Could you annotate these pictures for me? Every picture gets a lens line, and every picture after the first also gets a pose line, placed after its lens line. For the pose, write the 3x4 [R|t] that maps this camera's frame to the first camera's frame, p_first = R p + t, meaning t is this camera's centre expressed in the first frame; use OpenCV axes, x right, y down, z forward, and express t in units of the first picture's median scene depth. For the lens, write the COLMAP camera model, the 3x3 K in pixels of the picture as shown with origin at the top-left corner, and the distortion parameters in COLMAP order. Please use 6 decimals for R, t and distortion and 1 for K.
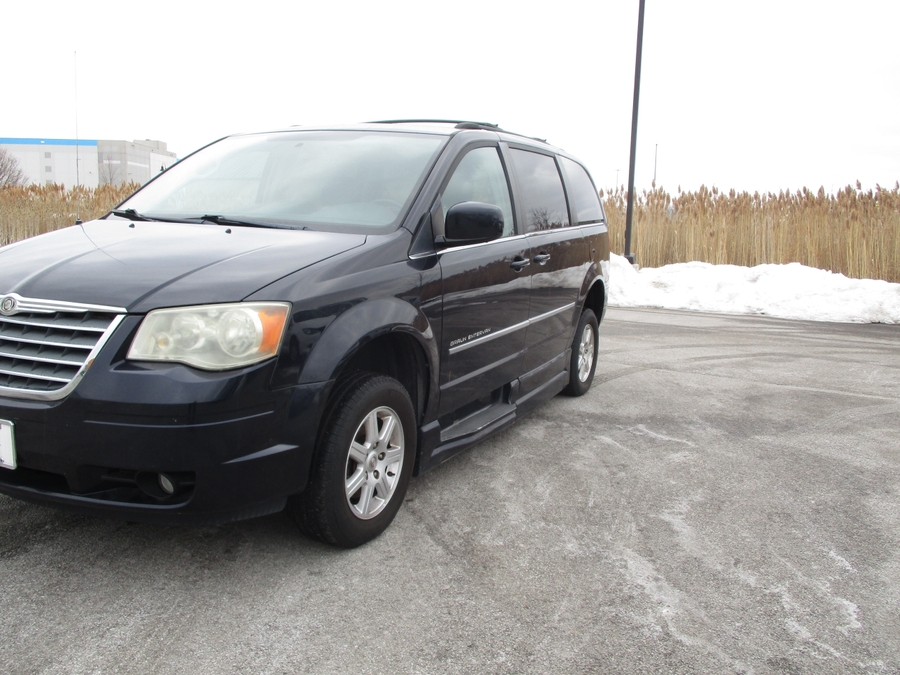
lens RADIAL K [[764.1, 0, 459.9], [0, 764.1, 328.9], [0, 0, 1]] dist [-0.027765, 0.027753]
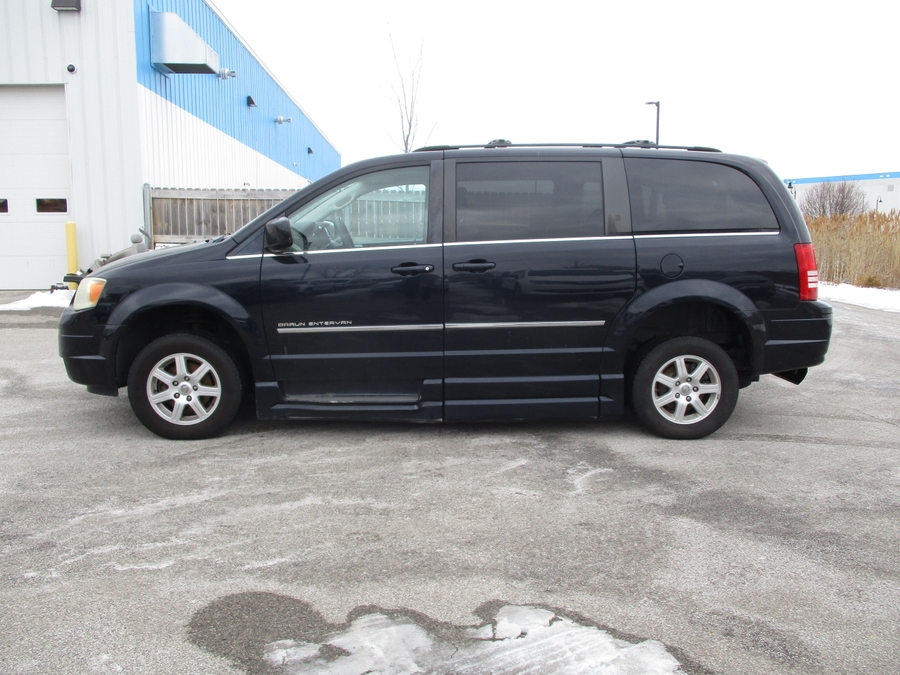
lens RADIAL K [[764.1, 0, 459.1], [0, 764.1, 340.6], [0, 0, 1]] dist [-0.027765, 0.027753]
pose [[0.471538, 0.091542, -0.877081, 1.284059], [-0.118272, 0.992177, 0.039970, -0.042440], [0.873878, 0.084887, 0.478676, 0.640878]]
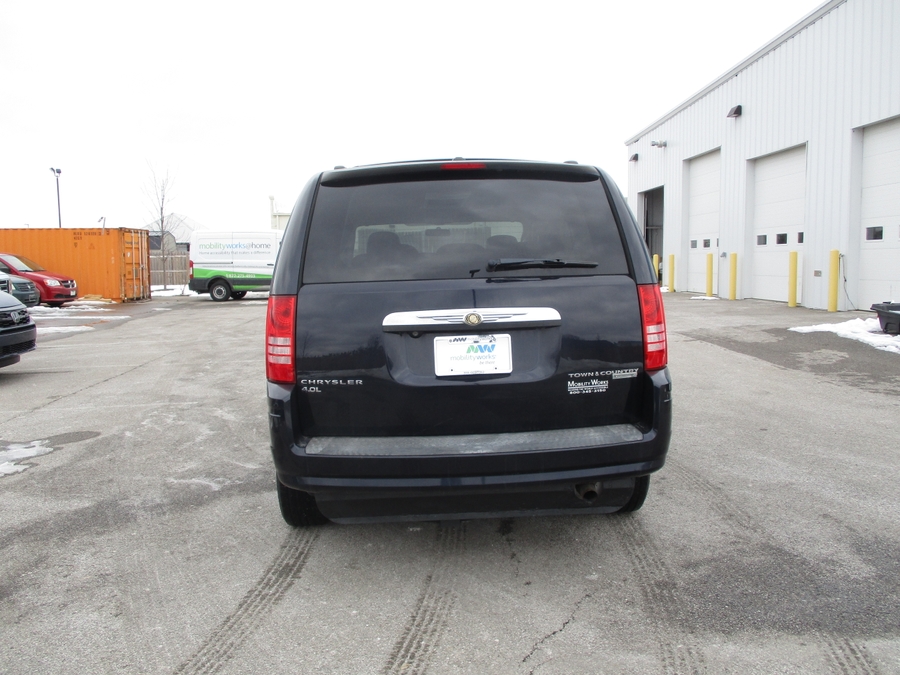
lens RADIAL K [[764.1, 0, 457.5], [0, 764.1, 346.7], [0, 0, 1]] dist [-0.027765, 0.027753]
pose [[-0.882828, 0.036289, -0.468293, 0.591846], [-0.078373, 0.971653, 0.223045, -0.401291], [0.463112, 0.233612, -0.854958, 2.755388]]
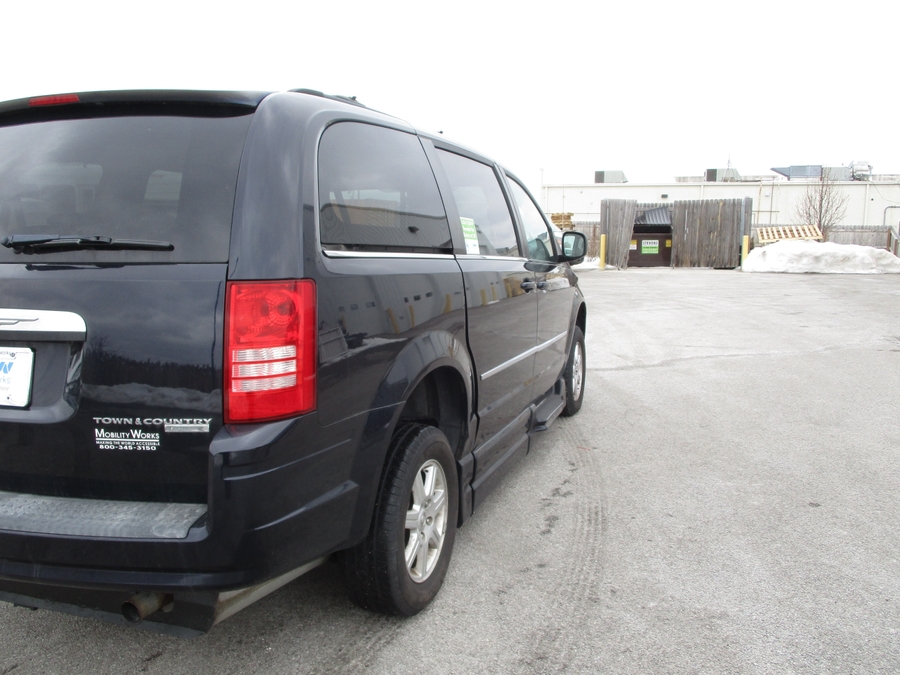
lens RADIAL K [[764.1, 0, 454.8], [0, 764.1, 337.3], [0, 0, 1]] dist [-0.027765, 0.027753]
pose [[-0.994244, -0.021395, -0.104984, -0.149684], [-0.049215, 0.961568, 0.270121, -0.405712], [0.095170, 0.273733, -0.957086, 2.612301]]
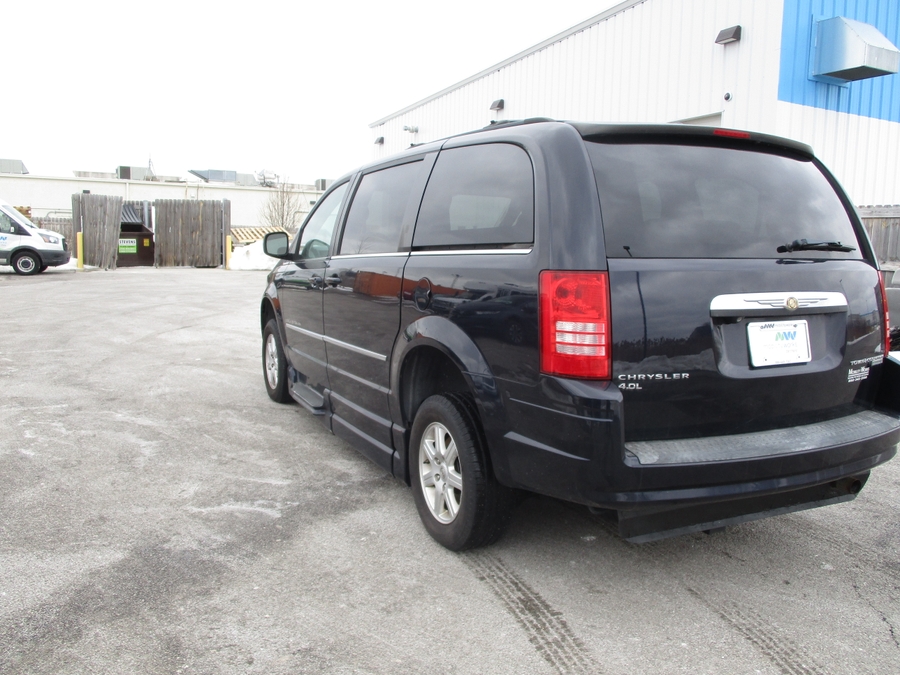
lens RADIAL K [[764.1, 0, 457.4], [0, 764.1, 346.0], [0, 0, 1]] dist [-0.027765, 0.027753]
pose [[-0.624912, 0.057098, -0.778605, 1.005365], [-0.156155, 0.968026, 0.196320, -0.296468], [0.764919, 0.244266, -0.596015, 2.224917]]
